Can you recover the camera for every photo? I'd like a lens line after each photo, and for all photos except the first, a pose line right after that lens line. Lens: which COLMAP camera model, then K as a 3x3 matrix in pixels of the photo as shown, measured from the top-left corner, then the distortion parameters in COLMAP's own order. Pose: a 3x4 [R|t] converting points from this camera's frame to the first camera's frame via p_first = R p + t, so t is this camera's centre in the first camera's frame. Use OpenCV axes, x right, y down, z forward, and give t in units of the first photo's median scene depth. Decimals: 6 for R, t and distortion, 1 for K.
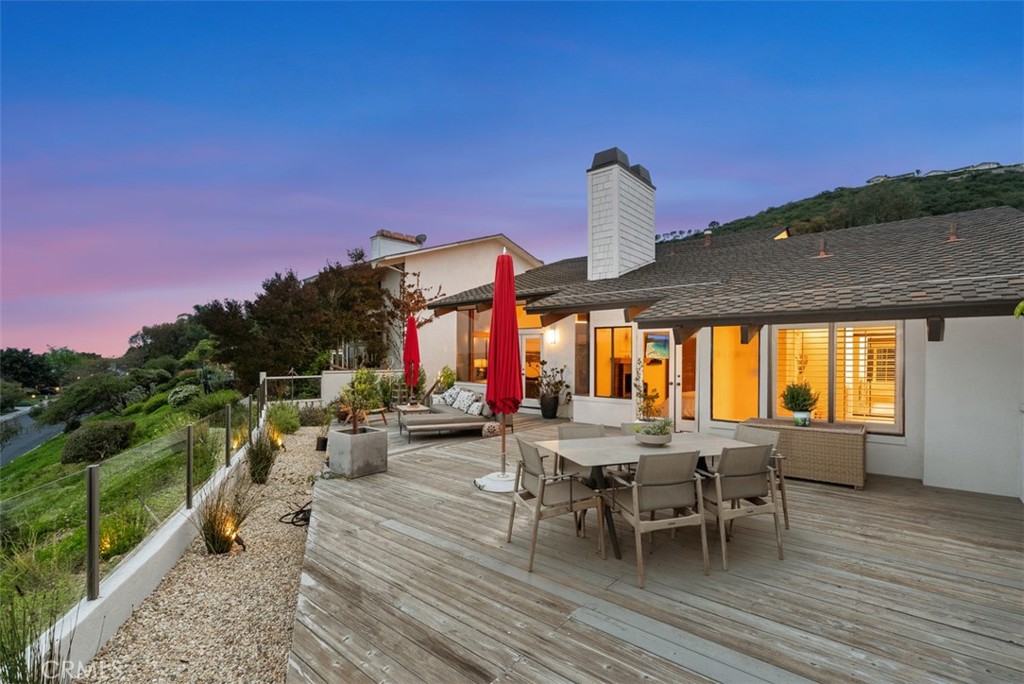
lens RADIAL K [[459.2, 0, 531.0], [0, 459.2, 365.4], [0, 0, 1]] dist [-0.000965, -0.000158]
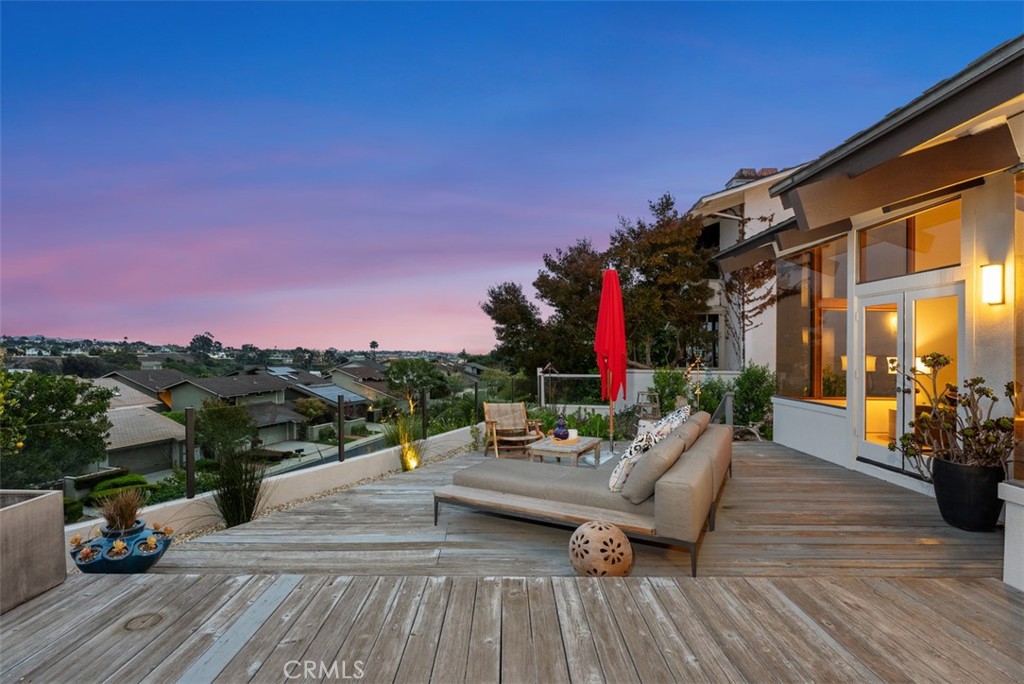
lens RADIAL K [[499.6, 0, 510.8], [0, 499.6, 356.6], [0, 0, 1]] dist [-0.004664, -0.000359]
pose [[0.609686, 0.010783, -0.792569, 0.109615], [-0.024001, 0.999700, -0.004862, 0.000547], [0.792279, 0.021986, 0.609762, 0.452154]]
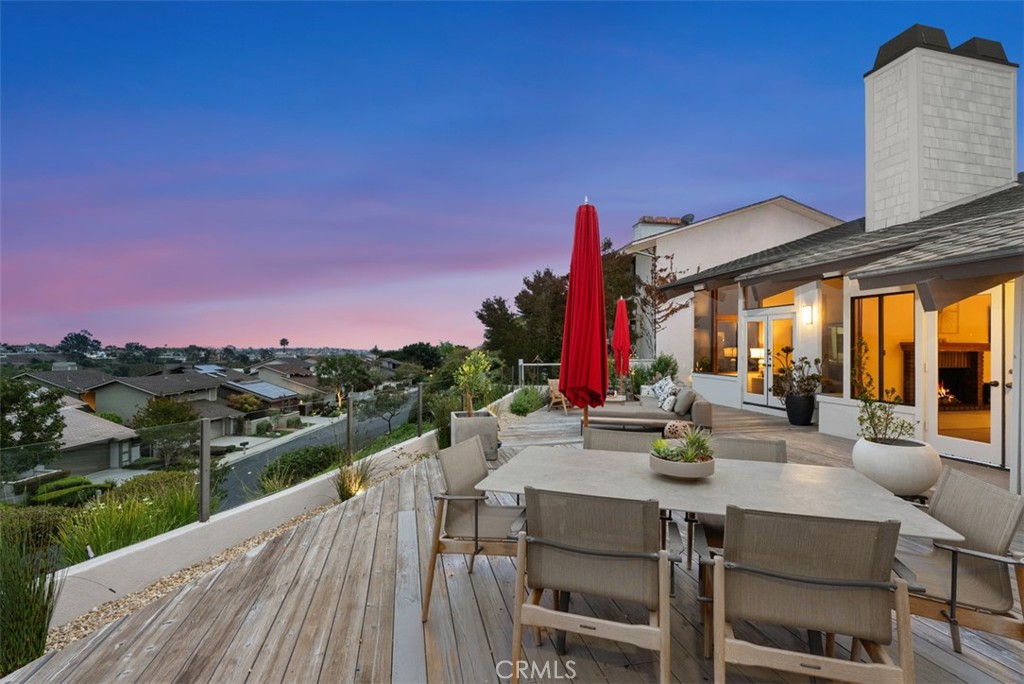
lens RADIAL K [[459.2, 0, 522.4], [0, 459.2, 356.3], [0, 0, 1]] dist [-0.000965, -0.000158]
pose [[0.789465, 0.008317, -0.613739, 0.125987], [-0.009042, 0.999957, 0.001920, 0.006289], [0.613729, 0.004034, 0.789506, 0.117079]]
